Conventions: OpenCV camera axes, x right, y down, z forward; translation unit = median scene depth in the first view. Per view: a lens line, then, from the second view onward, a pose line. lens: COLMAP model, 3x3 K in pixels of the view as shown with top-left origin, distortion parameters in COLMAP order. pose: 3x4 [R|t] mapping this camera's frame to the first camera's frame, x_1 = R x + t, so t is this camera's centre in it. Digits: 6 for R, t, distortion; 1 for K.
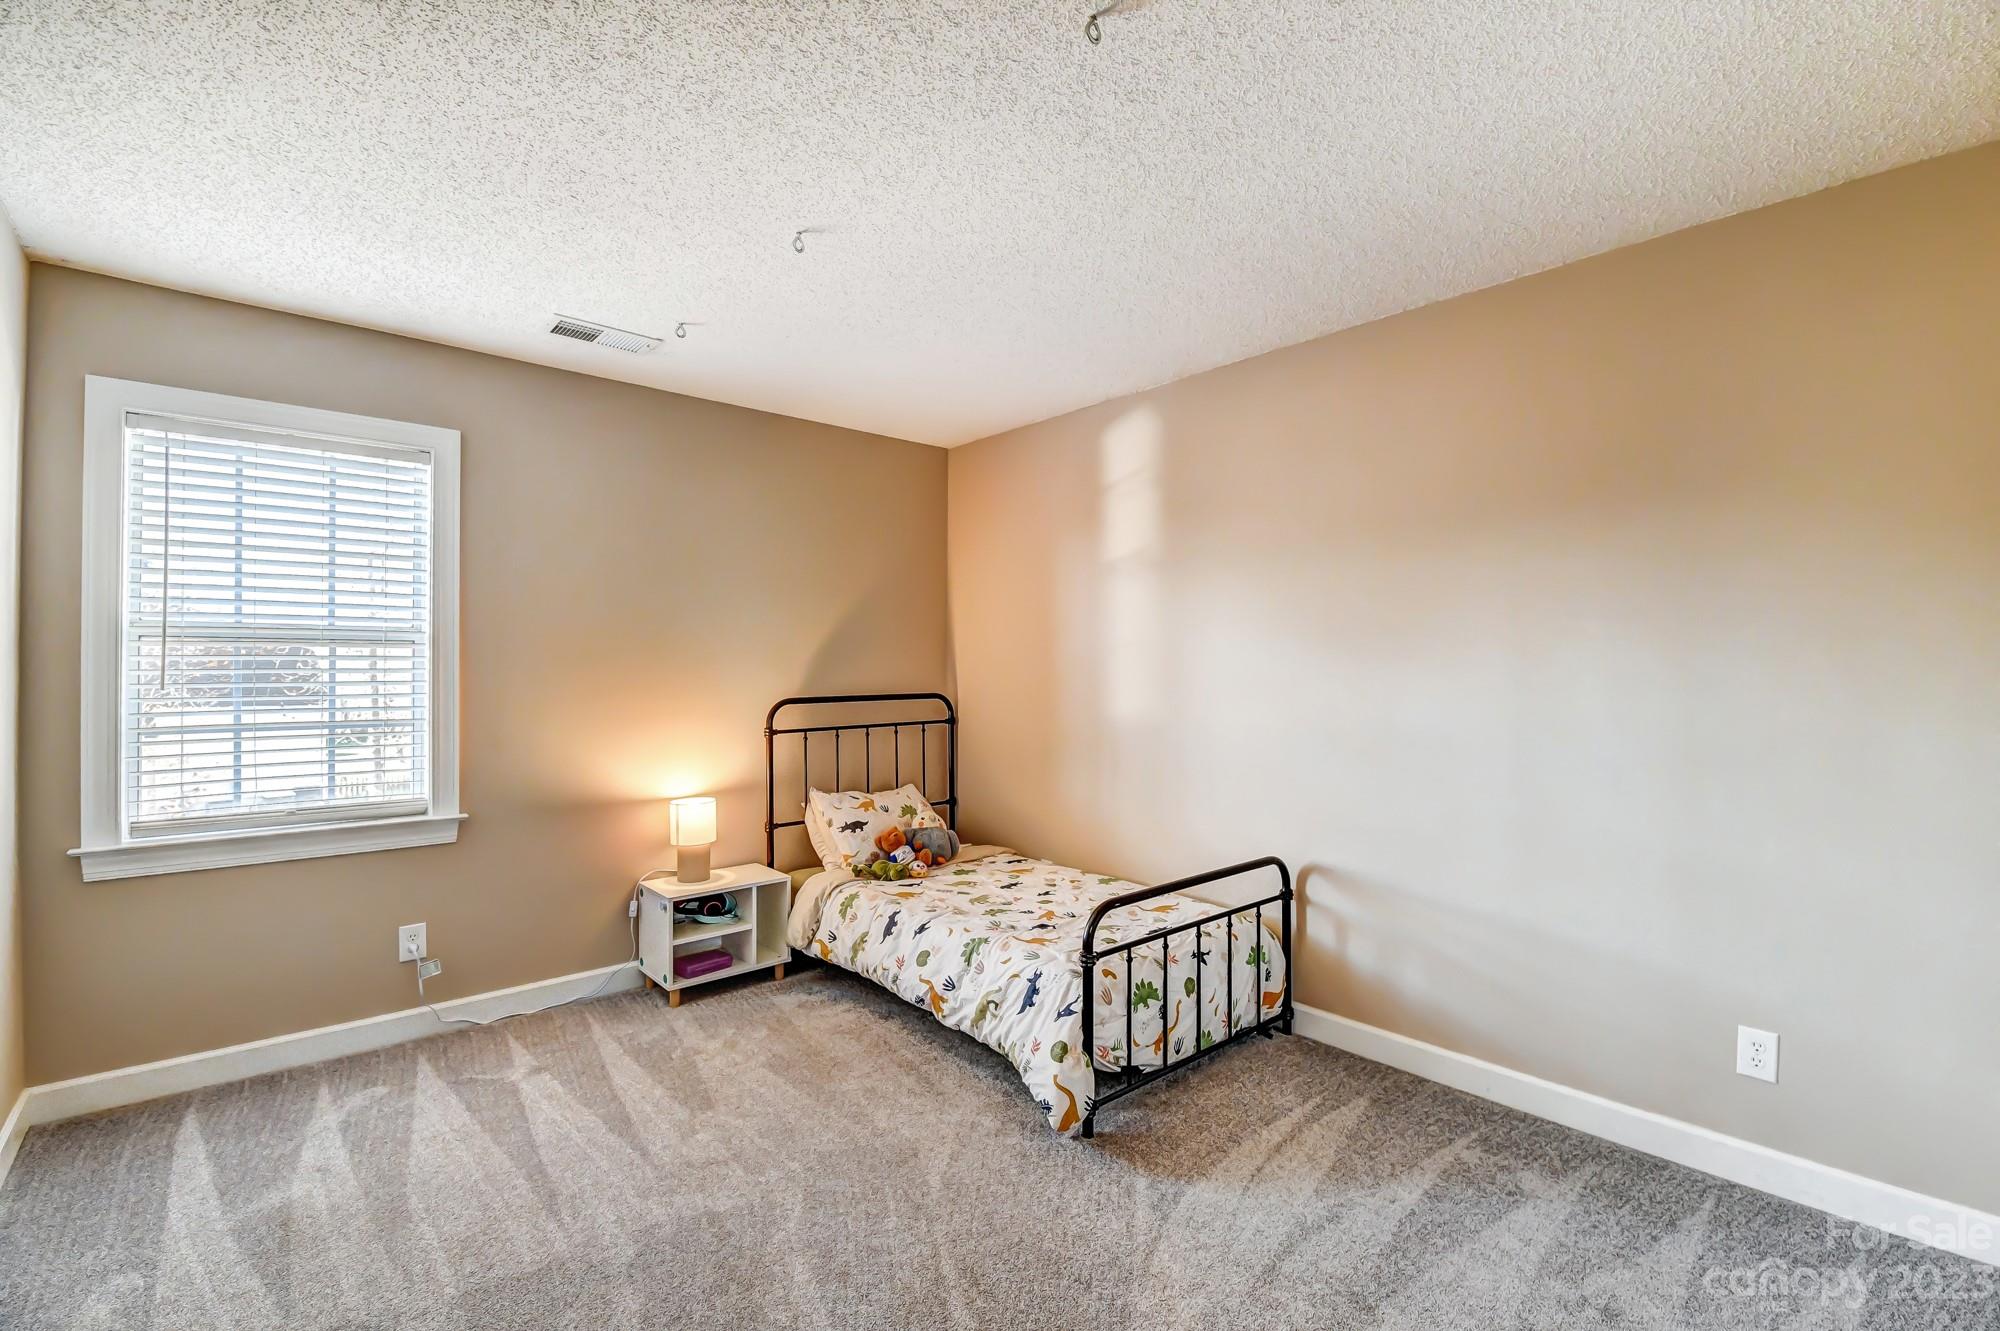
lens RADIAL K [[873.8, 0, 1010.3], [0, 873.8, 666.0], [0, 0, 1]] dist [-0.001063, -0.009284]
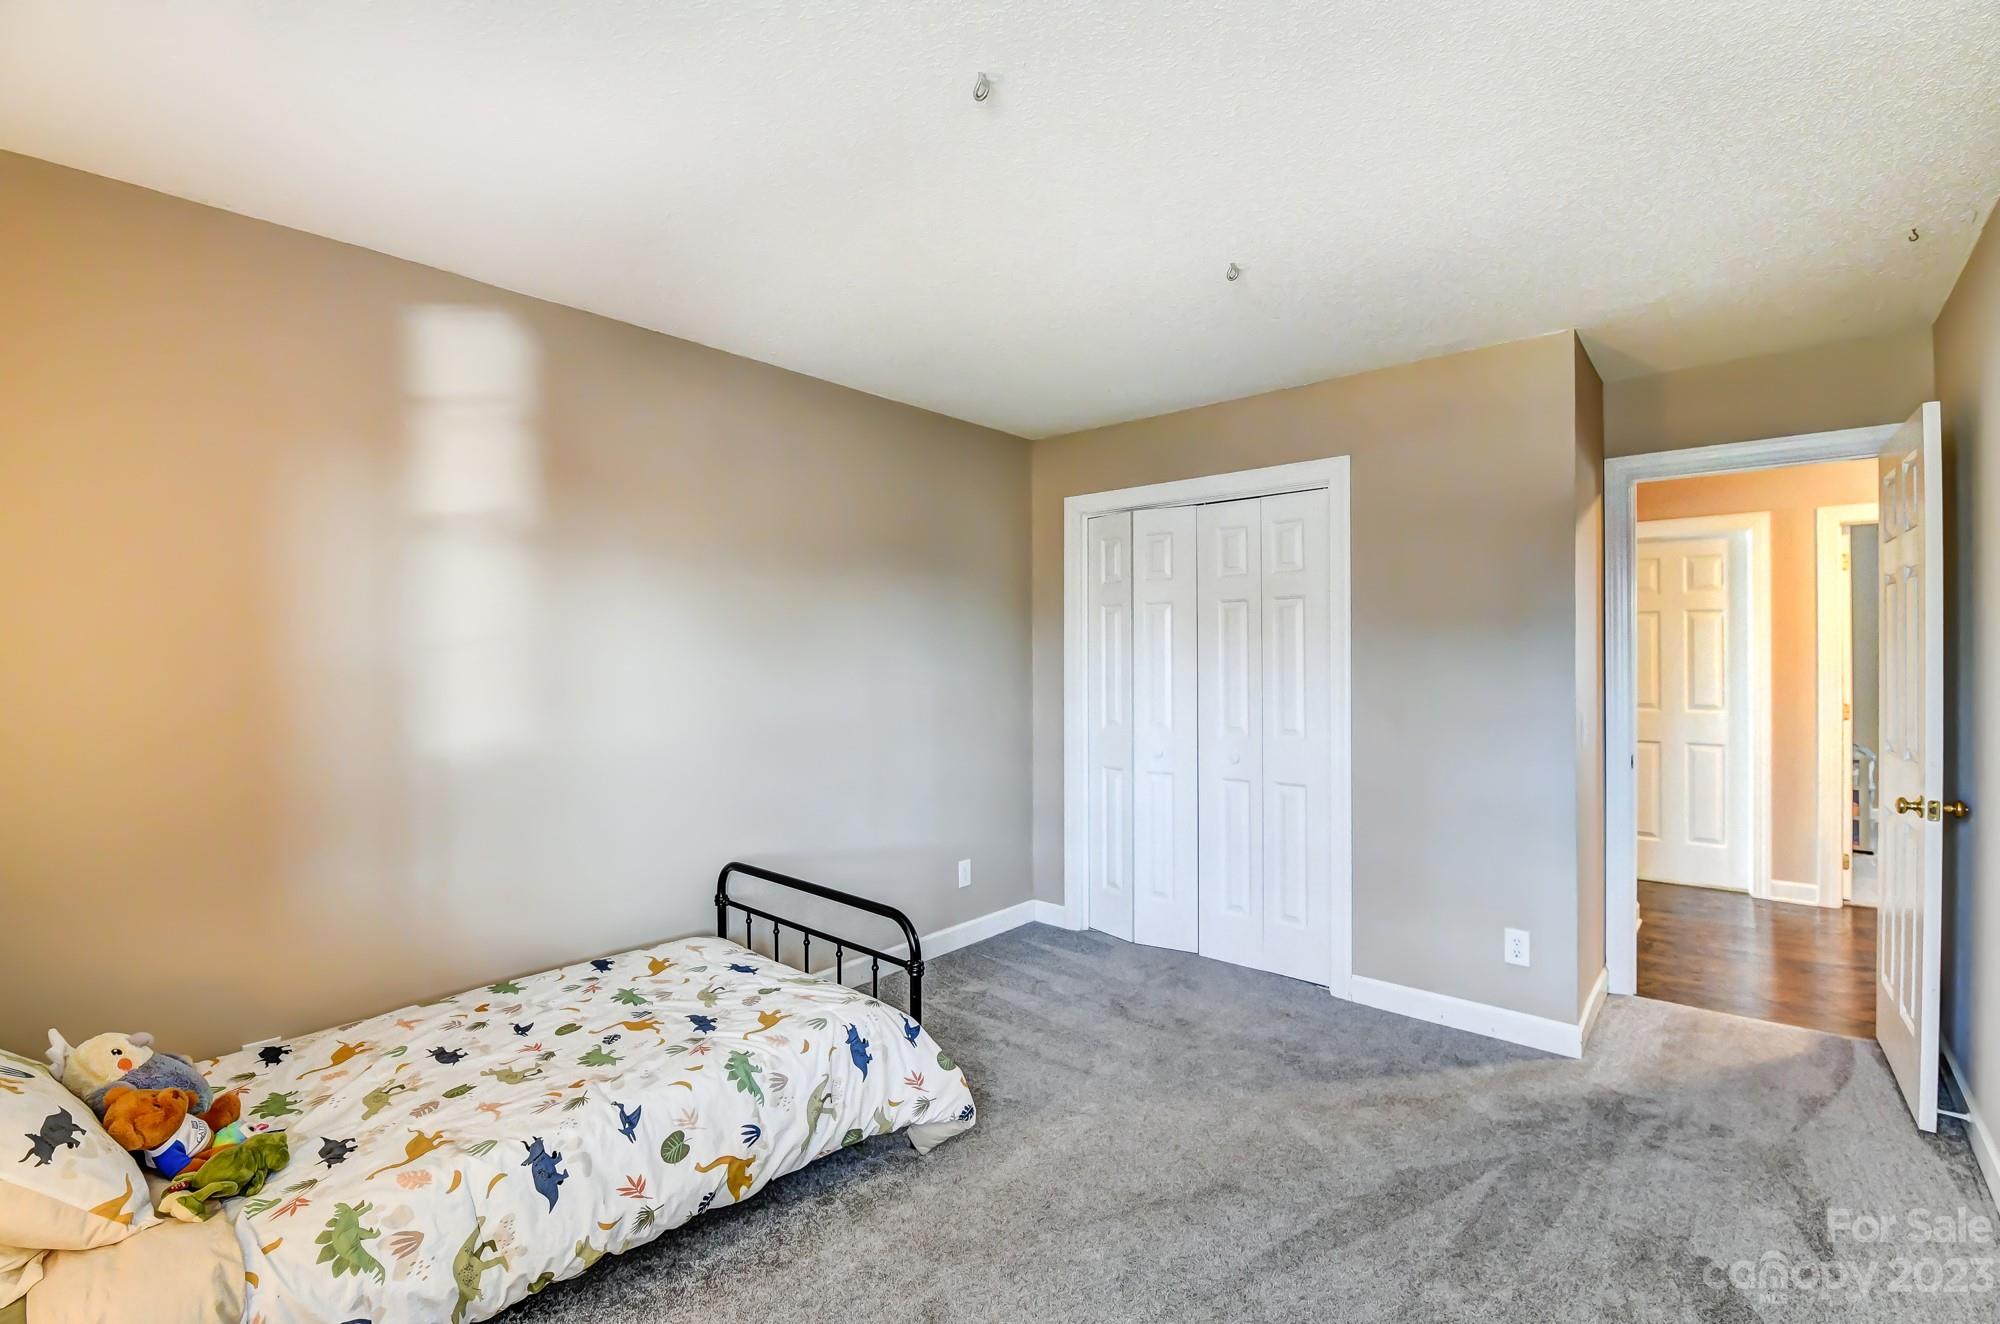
lens RADIAL K [[878.4, 0, 1008.4], [0, 878.4, 659.3], [0, 0, 1]] dist [0.001695, -0.004137]
pose [[-0.123694, -0.006916, 0.992296, -0.697976], [0.004280, 0.999963, 0.007503, -0.018642], [-0.992311, 0.005175, -0.123659, 0.775468]]
